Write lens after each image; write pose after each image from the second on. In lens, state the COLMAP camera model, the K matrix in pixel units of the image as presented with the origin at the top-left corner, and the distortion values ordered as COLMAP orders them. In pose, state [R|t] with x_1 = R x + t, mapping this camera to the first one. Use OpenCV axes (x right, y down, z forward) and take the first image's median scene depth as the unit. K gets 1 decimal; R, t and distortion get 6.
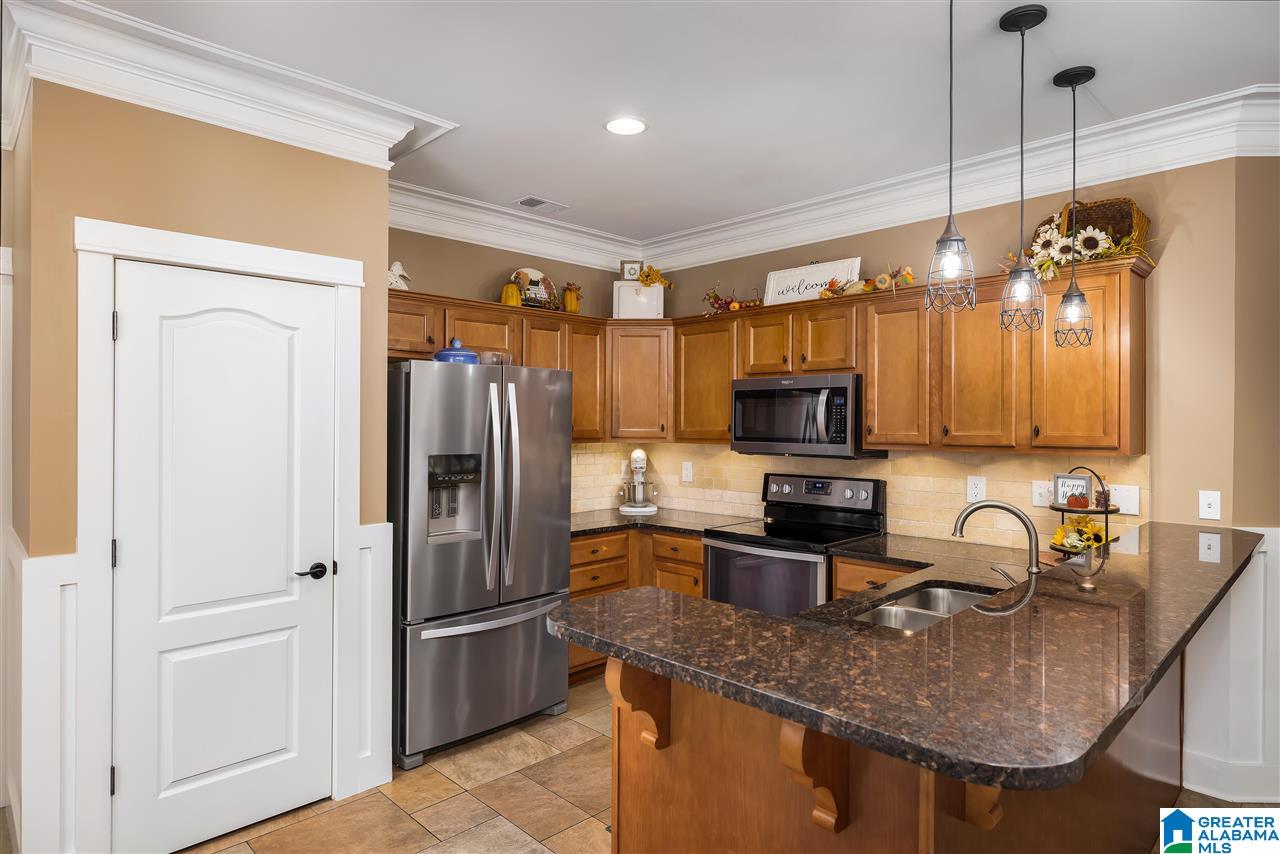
lens RADIAL K [[717.8, 0, 640.8], [0, 717.8, 421.4], [0, 0, 1]] dist [-0.001615, 0.000108]
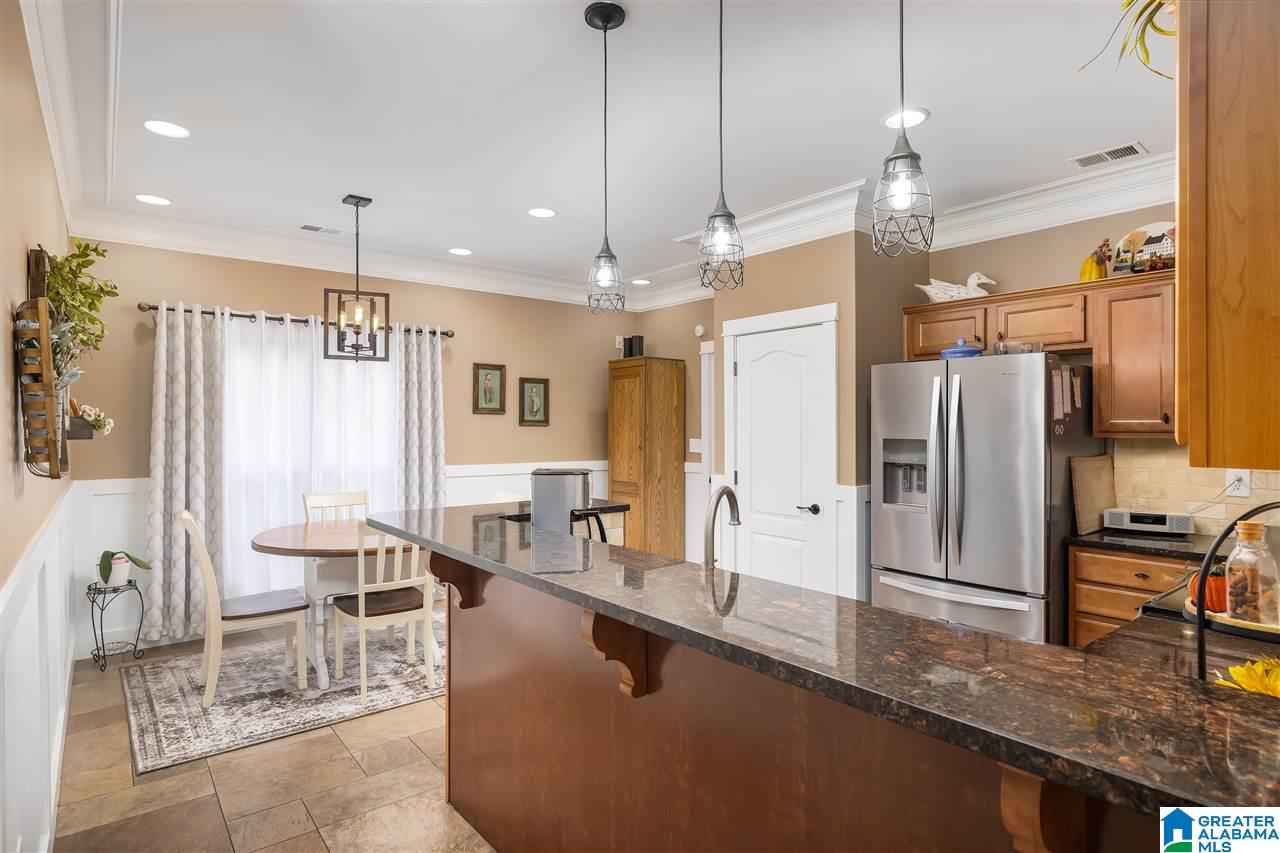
lens RADIAL K [[691.6, 0, 643.5], [0, 691.6, 430.4], [0, 0, 1]] dist [0.000905, 0.000448]
pose [[-0.113962, 0.001445, -0.993484, 1.107618], [-0.003581, 0.999992, 0.001866, 0.037582], [0.993479, 0.003771, -0.113956, 0.819678]]
